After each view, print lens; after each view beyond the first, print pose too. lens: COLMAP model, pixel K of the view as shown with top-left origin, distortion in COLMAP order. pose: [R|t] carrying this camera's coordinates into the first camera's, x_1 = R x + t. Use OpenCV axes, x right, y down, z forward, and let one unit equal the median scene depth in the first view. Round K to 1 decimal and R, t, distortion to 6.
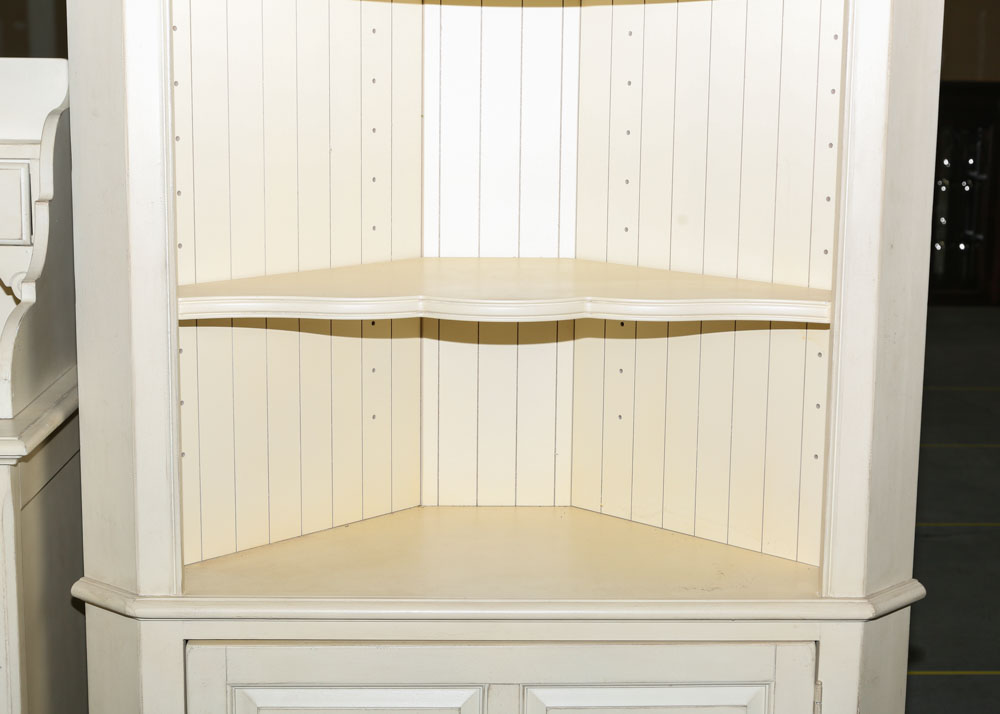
lens RADIAL K [[1821.4, 0, 520.9], [0, 1821.4, 354.8], [0, 0, 1]] dist [0.004068, 0.000000]
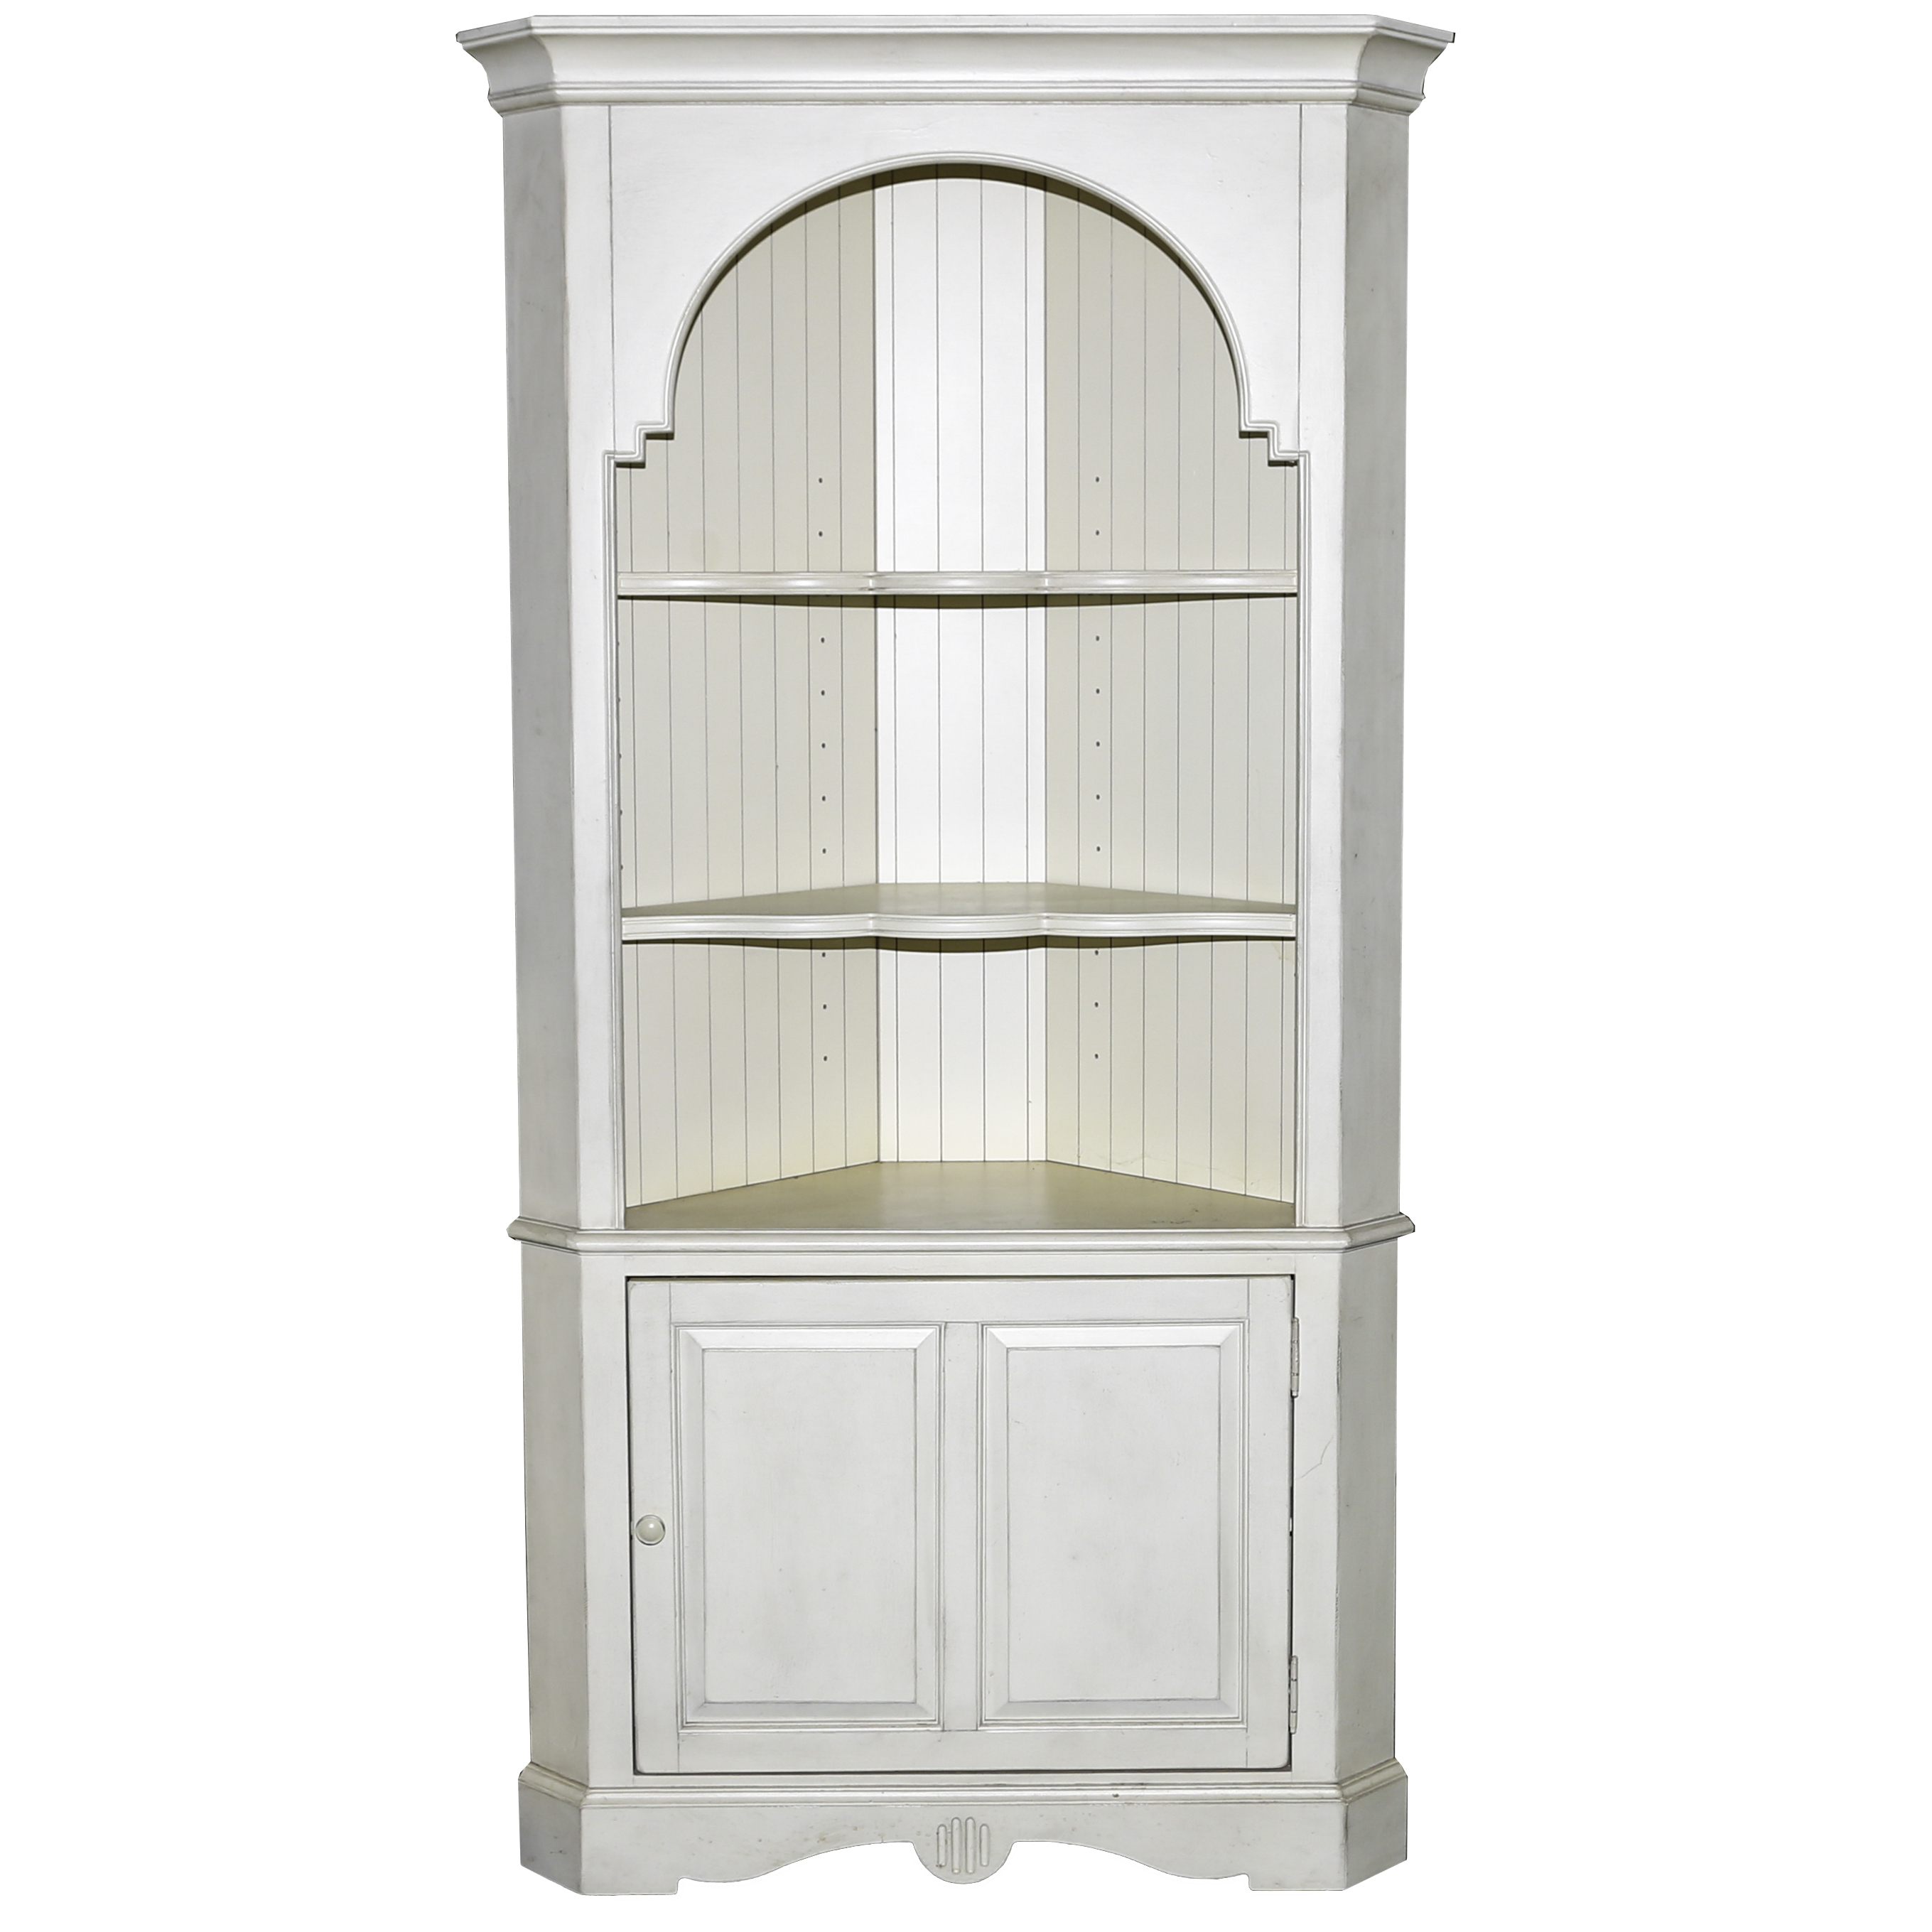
lens RADIAL K [[3159.4, 0, 1002.9], [0, 3159.4, 892.6], [0, 0, 1]] dist [0.007124, 0.000000]
pose [[0.999368, -0.012969, -0.033109, 0.069536], [0.010156, 0.996433, -0.083776, 0.095480], [0.034078, 0.083387, 0.995934, -0.655282]]
